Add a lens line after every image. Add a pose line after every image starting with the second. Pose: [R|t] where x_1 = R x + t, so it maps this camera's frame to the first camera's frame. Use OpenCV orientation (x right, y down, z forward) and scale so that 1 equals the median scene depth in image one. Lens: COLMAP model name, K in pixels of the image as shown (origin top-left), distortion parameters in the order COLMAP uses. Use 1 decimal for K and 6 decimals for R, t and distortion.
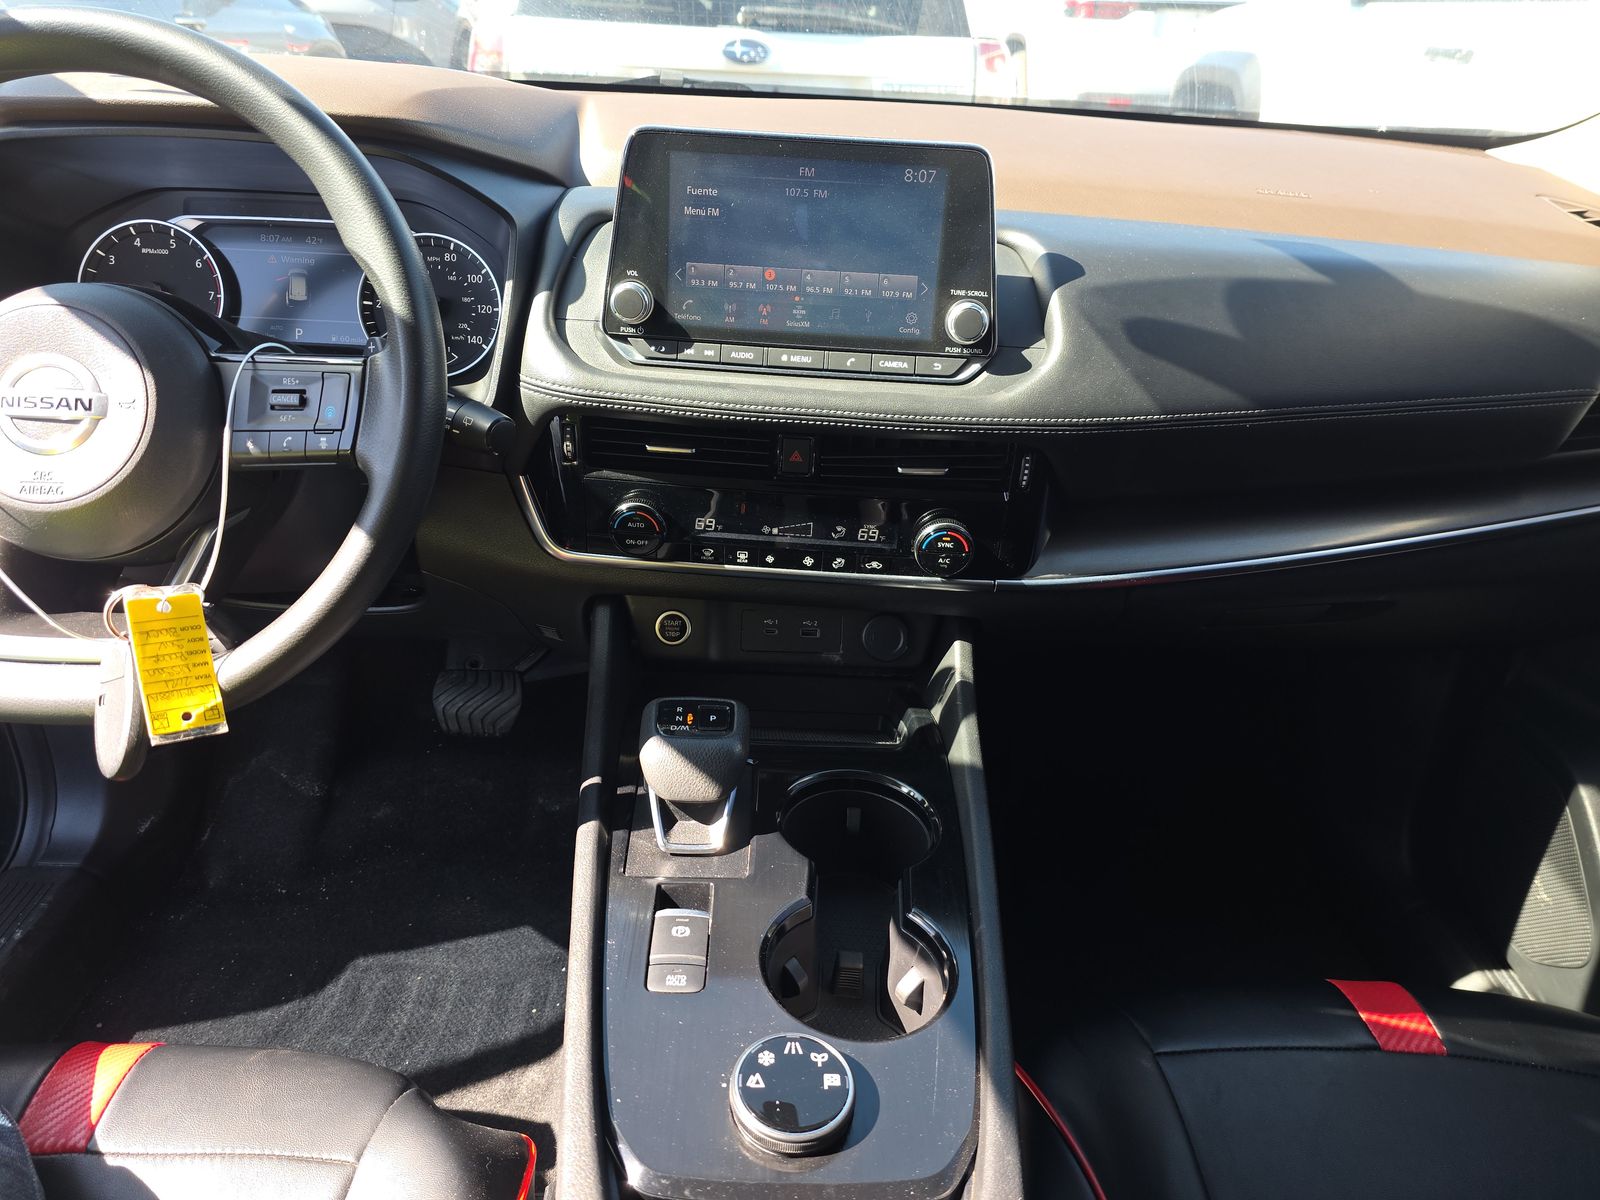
lens RADIAL K [[1030.9, 0, 800.0], [0, 1030.9, 600.0], [0, 0, 1]] dist [0.066323, -0.054438]
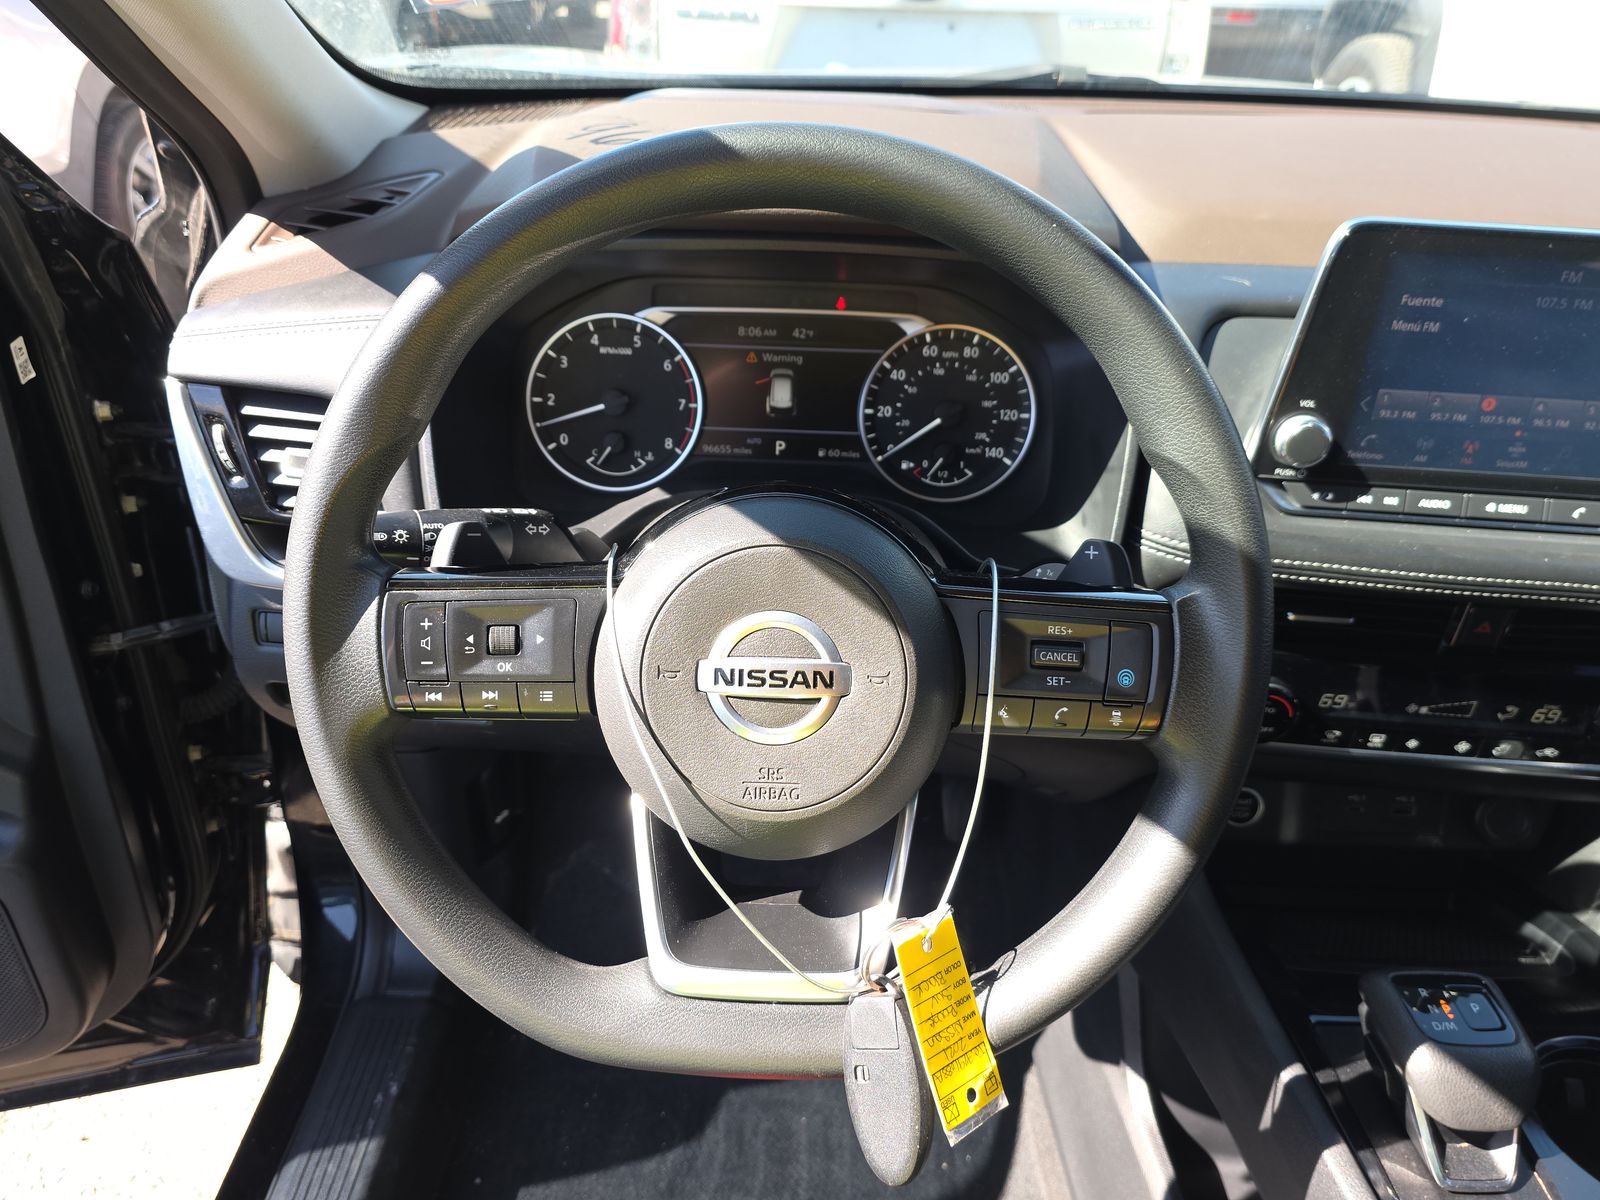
lens RADIAL K [[1030.1, 0, 800.0], [0, 1030.1, 600.0], [0, 0, 1]] dist [0.035876, -0.040049]
pose [[0.999769, -0.001501, -0.021418, -0.513442], [0.003049, 0.997368, 0.072441, -0.221891], [0.021253, -0.072489, 0.997143, 0.206976]]
